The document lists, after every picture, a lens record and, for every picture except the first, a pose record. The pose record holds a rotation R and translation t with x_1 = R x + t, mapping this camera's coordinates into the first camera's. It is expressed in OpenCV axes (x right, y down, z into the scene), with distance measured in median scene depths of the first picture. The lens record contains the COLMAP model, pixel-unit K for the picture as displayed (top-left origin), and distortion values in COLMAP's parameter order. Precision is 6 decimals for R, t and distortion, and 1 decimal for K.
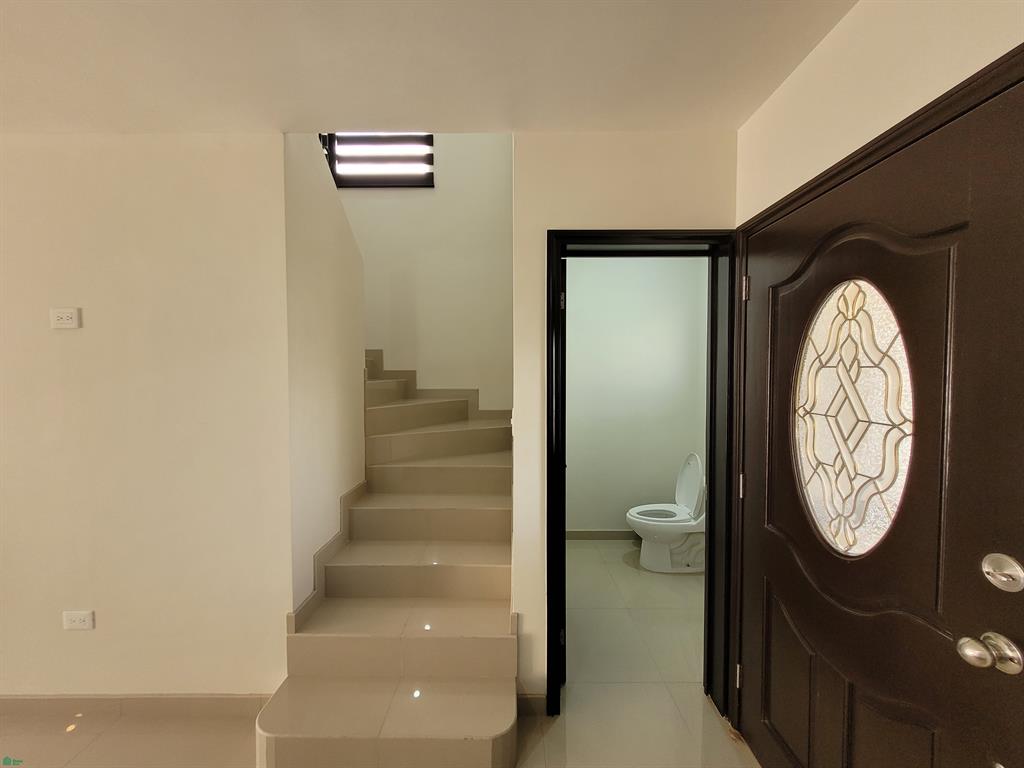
lens RADIAL K [[400.0, 0, 506.1], [0, 400.0, 385.6], [0, 0, 1]] dist [-0.002239, 0.000647]
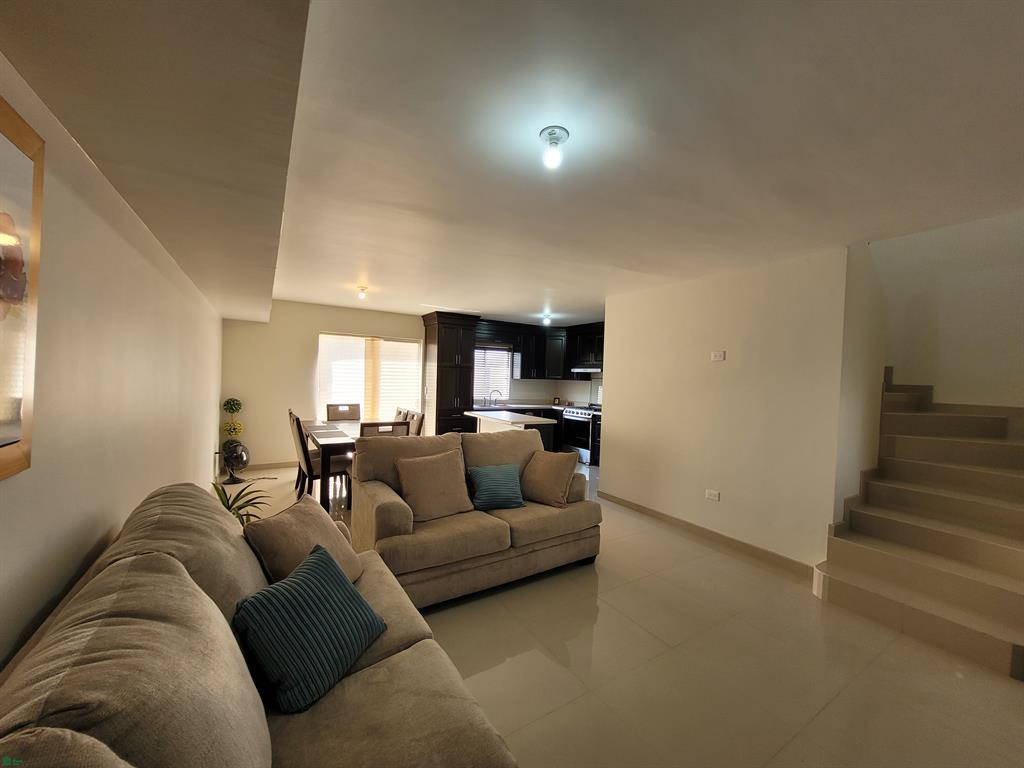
lens RADIAL K [[400.0, 0, 509.3], [0, 400.0, 385.6], [0, 0, 1]] dist [-0.002239, 0.000647]
pose [[0.539264, 0.037529, -0.841300, 0.122508], [-0.059800, 0.998191, 0.006197, 0.045238], [0.840011, 0.046968, 0.540533, -1.020242]]
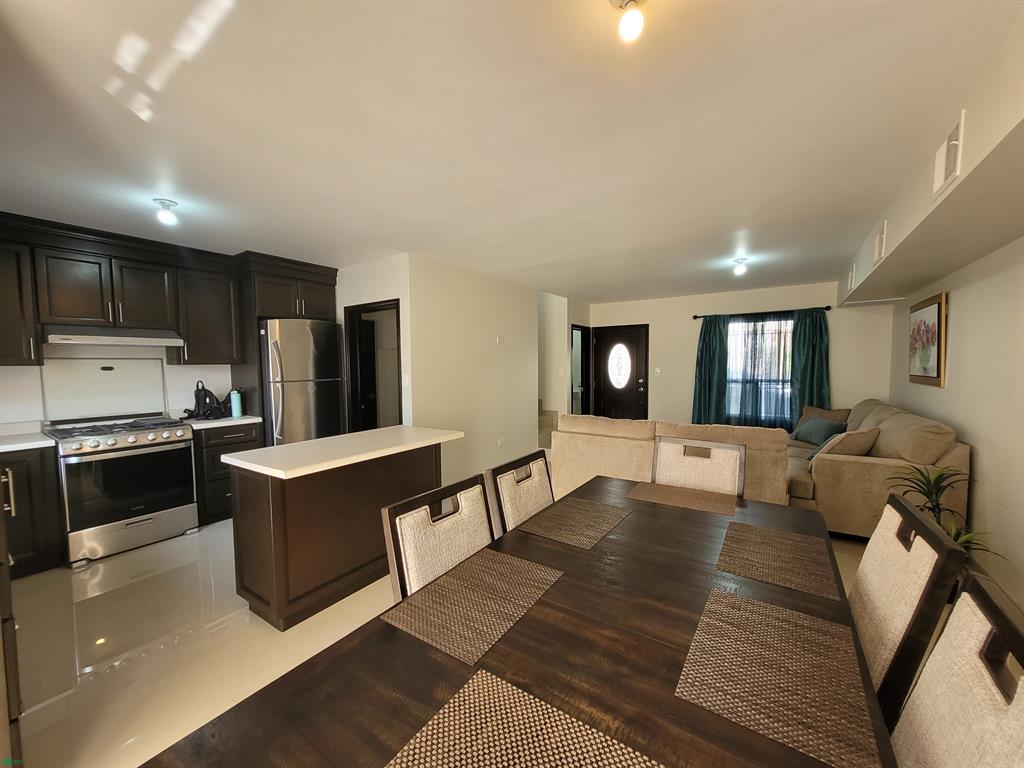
lens RADIAL K [[400.0, 0, 512.6], [0, 400.0, 388.2], [0, 0, 1]] dist [-0.002239, 0.000647]
pose [[0.557108, -0.050717, 0.828890, -2.968835], [0.031692, 0.998705, 0.039807, 0.061543], [-0.829835, 0.004092, 0.557994, -0.664148]]
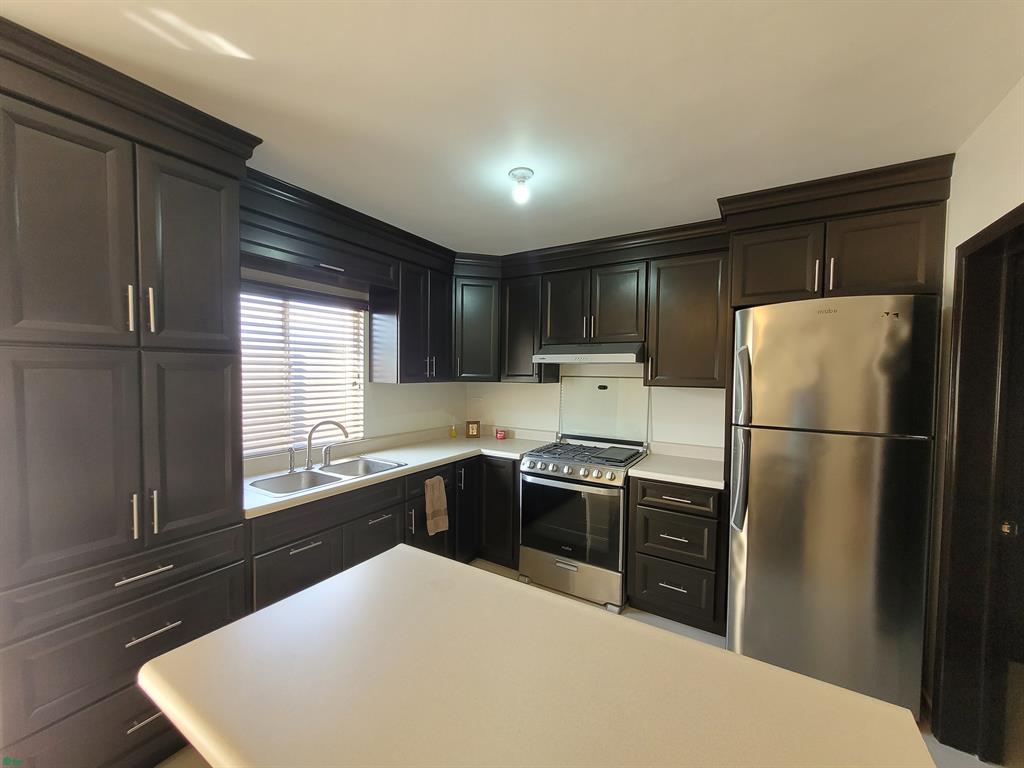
lens RADIAL K [[400.0, 0, 507.5], [0, 400.0, 387.8], [0, 0, 1]] dist [-0.002239, 0.000647]
pose [[0.855205, 0.034211, -0.517159, -2.006052], [-0.030981, 0.999409, 0.014881, -0.019067], [0.517362, 0.003296, 0.855760, 0.142114]]
